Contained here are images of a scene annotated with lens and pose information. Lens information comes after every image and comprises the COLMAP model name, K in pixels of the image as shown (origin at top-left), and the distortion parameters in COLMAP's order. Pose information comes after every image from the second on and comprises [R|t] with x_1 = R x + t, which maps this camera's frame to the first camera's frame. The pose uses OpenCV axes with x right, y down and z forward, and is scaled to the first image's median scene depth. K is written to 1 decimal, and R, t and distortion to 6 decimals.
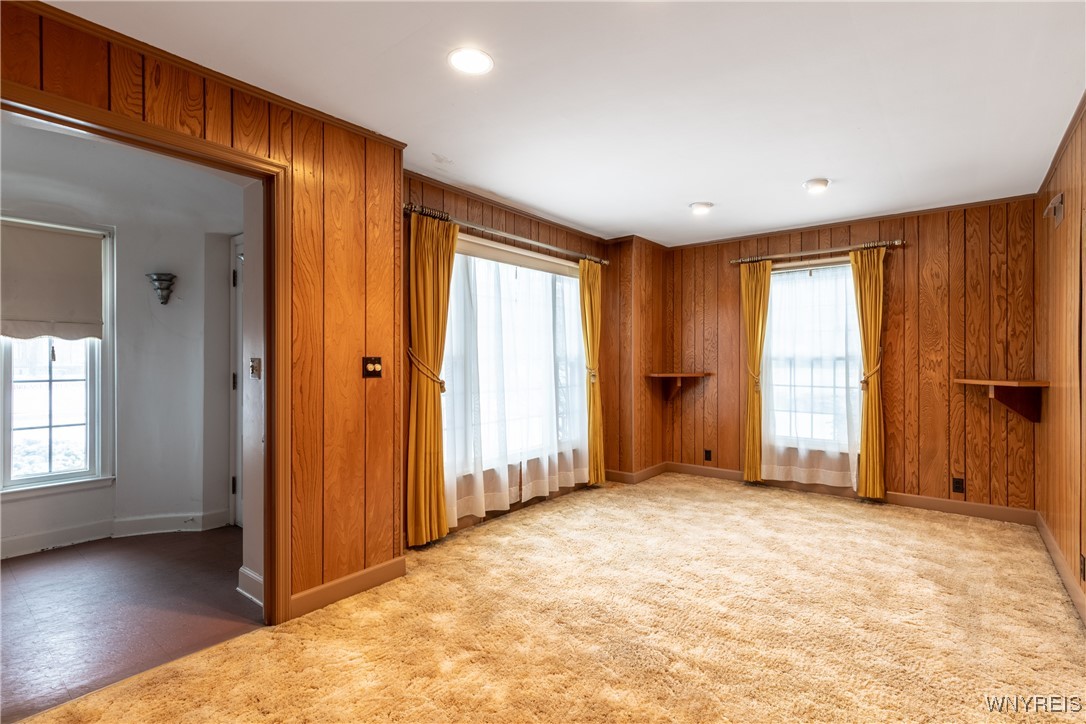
lens RADIAL K [[510.2, 0, 582.5], [0, 510.2, 360.6], [0, 0, 1]] dist [0.001641, 0.000109]
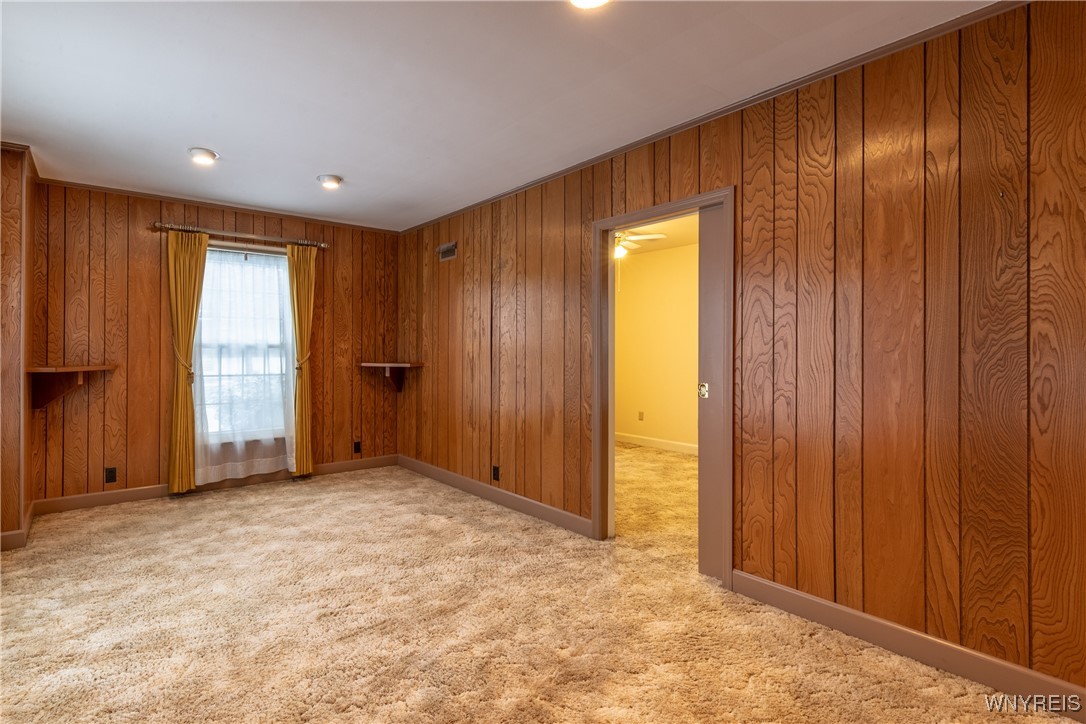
lens RADIAL K [[517.2, 0, 460.2], [0, 517.2, 348.2], [0, 0, 1]] dist [0.004201, 0.000035]
pose [[0.315522, 0.002999, 0.948914, -0.409764], [-0.001490, 0.999995, -0.002665, 0.001941], [-0.948917, -0.000573, 0.315525, 0.364870]]
